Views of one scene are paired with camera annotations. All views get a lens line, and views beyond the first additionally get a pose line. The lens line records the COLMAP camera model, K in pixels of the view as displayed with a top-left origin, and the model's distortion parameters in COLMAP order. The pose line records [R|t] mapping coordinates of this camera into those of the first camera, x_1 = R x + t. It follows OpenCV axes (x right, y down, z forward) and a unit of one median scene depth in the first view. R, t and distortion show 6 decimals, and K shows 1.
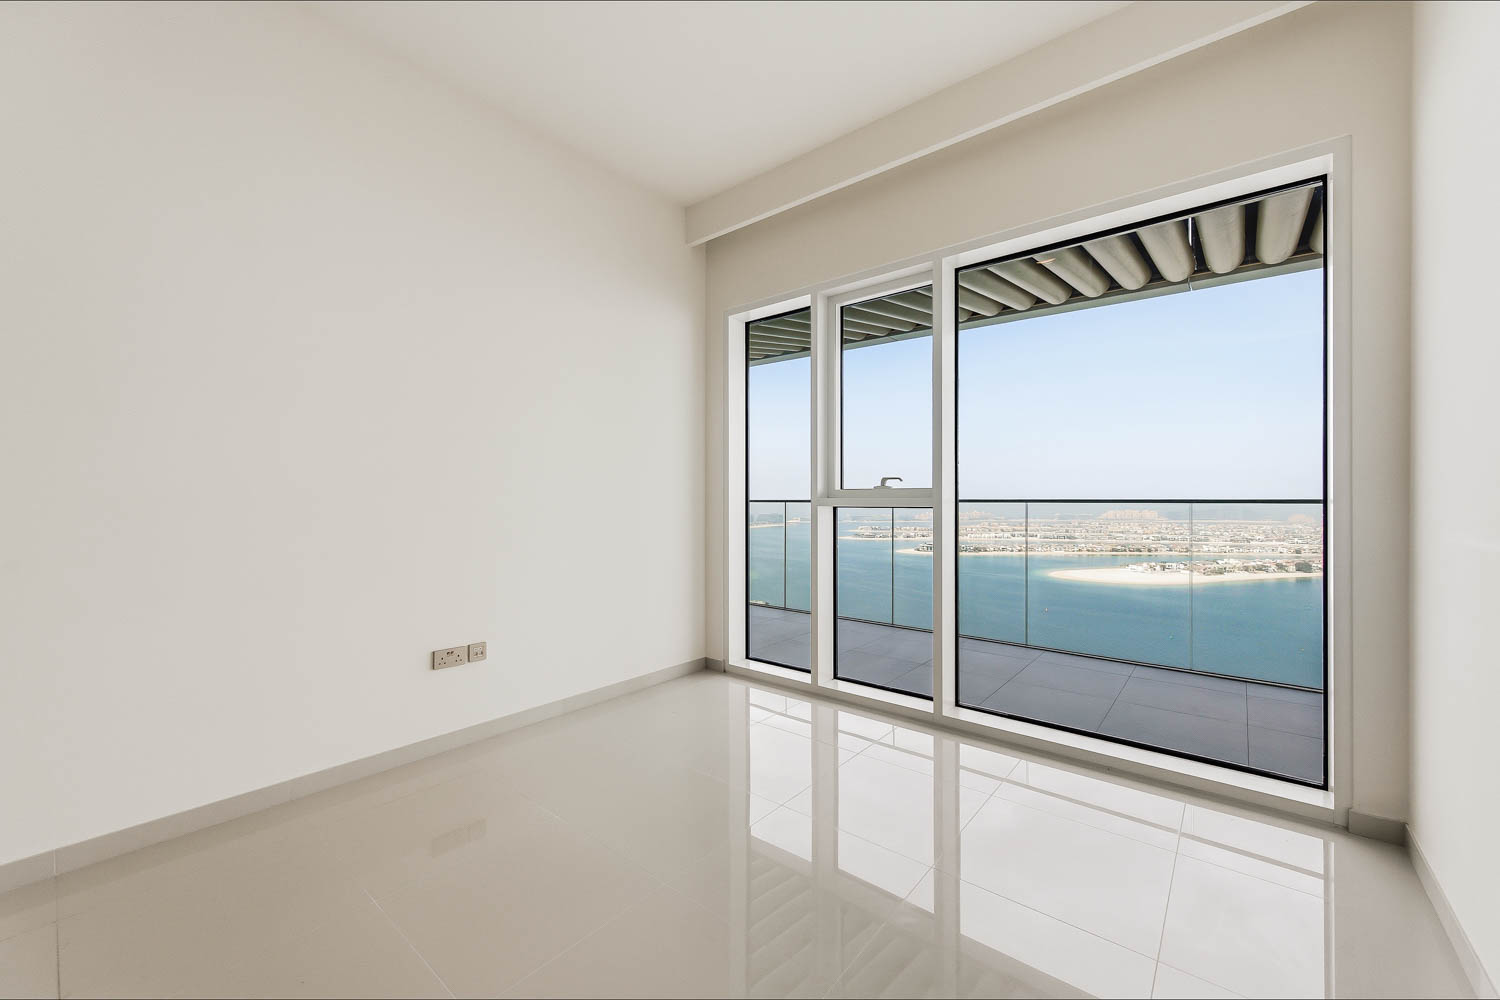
lens RADIAL K [[597.9, 0, 756.8], [0, 597.9, 501.1], [0, 0, 1]] dist [-0.000425, -0.000067]
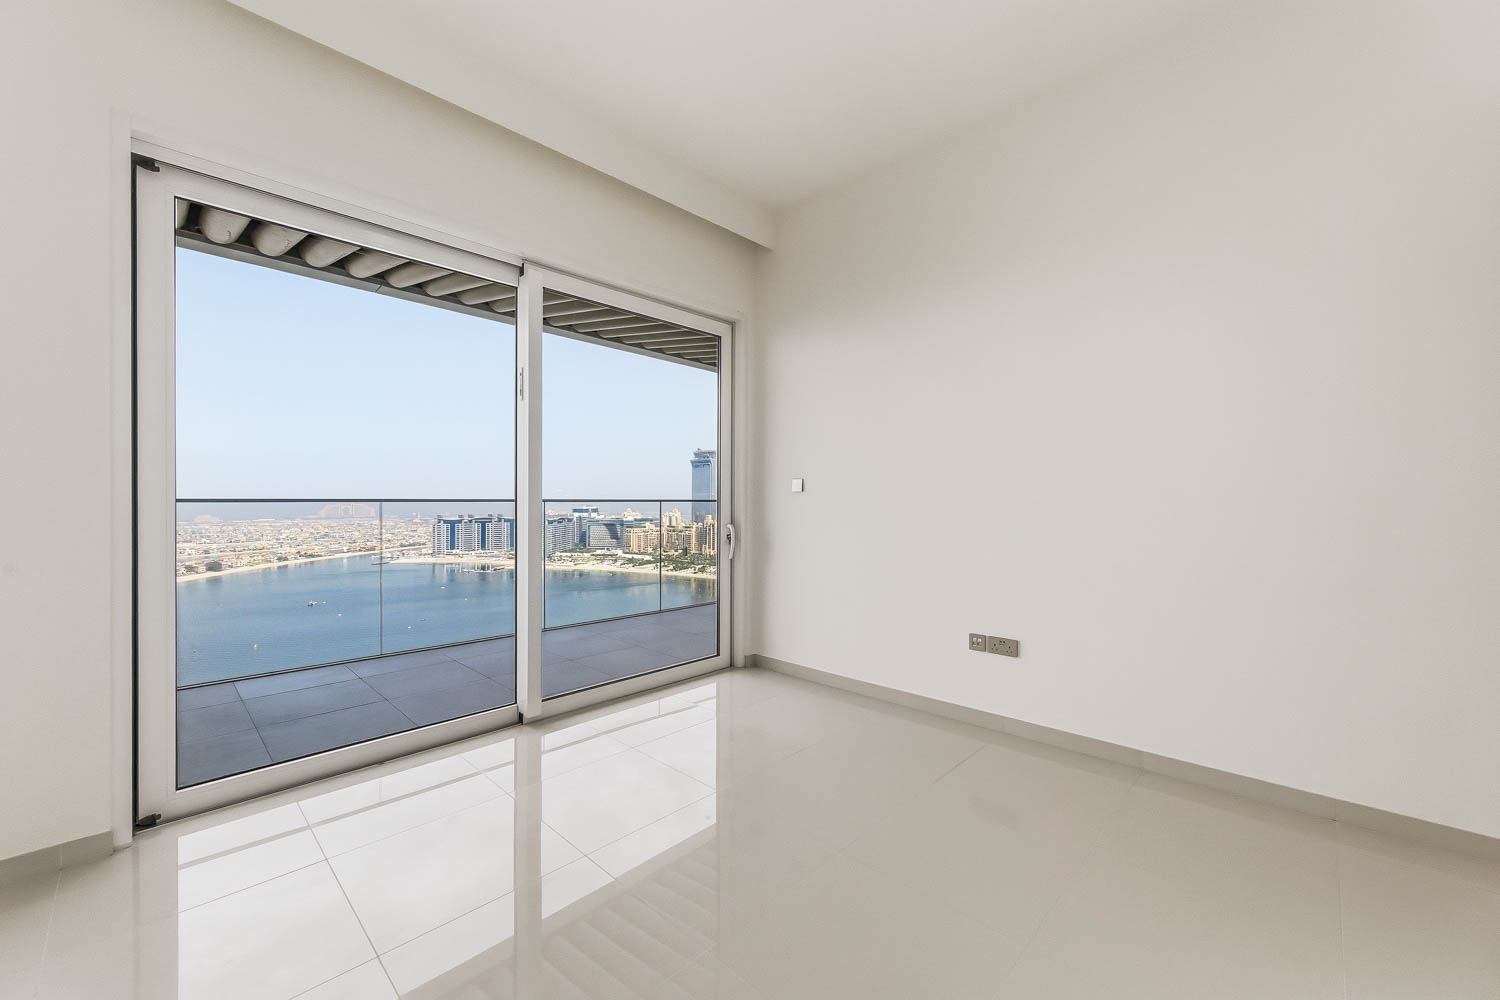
lens RADIAL K [[597.9, 0, 756.8], [0, 597.9, 501.1], [0, 0, 1]] dist [-0.000425, -0.000067]
pose [[0.050604, -0.001121, 0.998718, -0.434159], [0.000975, 0.999999, 0.001073, 0.000635], [-0.998718, 0.000919, 0.050605, 0.365514]]
